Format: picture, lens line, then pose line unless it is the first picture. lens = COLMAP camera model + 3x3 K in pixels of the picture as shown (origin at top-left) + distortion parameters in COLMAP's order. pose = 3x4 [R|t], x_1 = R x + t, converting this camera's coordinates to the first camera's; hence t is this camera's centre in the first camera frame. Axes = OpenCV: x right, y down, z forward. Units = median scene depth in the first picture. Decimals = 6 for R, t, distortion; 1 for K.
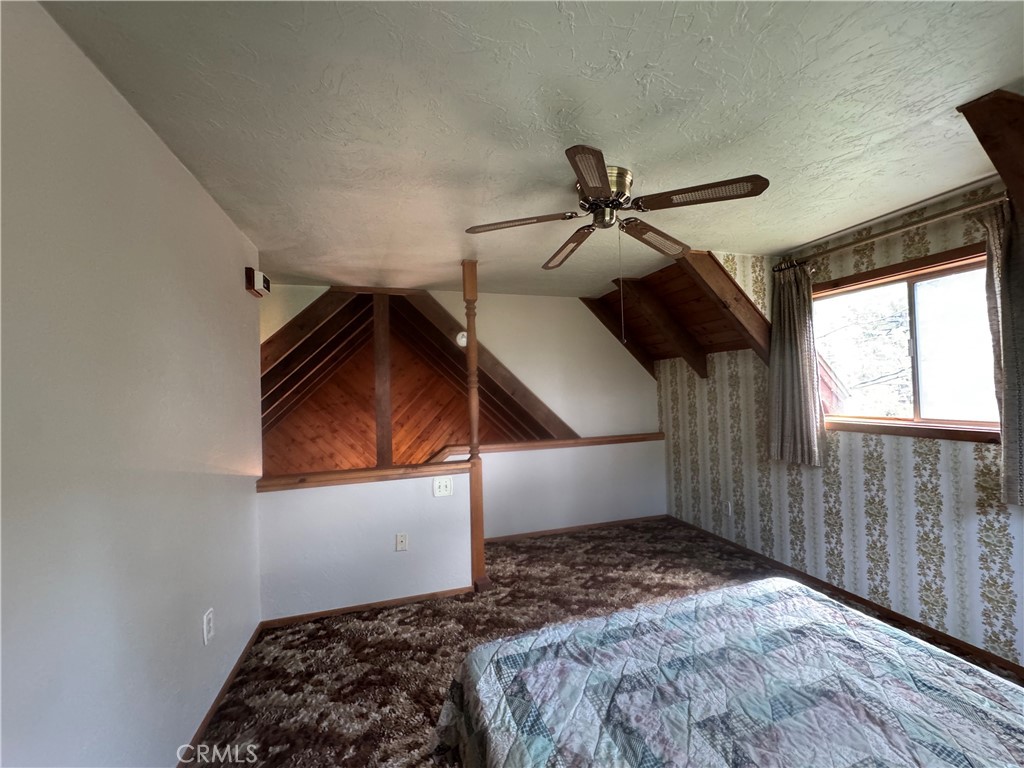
lens RADIAL K [[407.4, 0, 512.0], [0, 407.4, 384.0], [0, 0, 1]] dist [-0.002140, 0.000132]
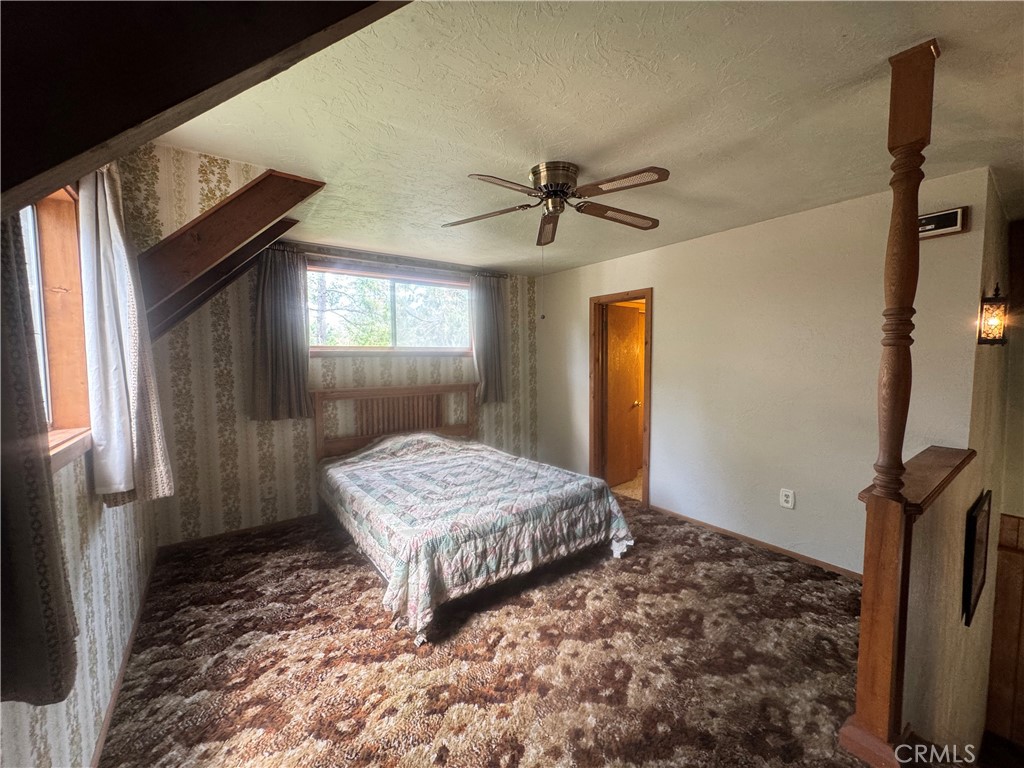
lens RADIAL K [[407.4, 0, 512.0], [0, 407.4, 384.0], [0, 0, 1]] dist [-0.002140, 0.000132]
pose [[-0.942273, 0.057038, -0.329953, 0.751954], [0.039371, 0.997422, 0.059986, 0.010475], [0.332524, 0.043533, -0.942090, 2.077943]]
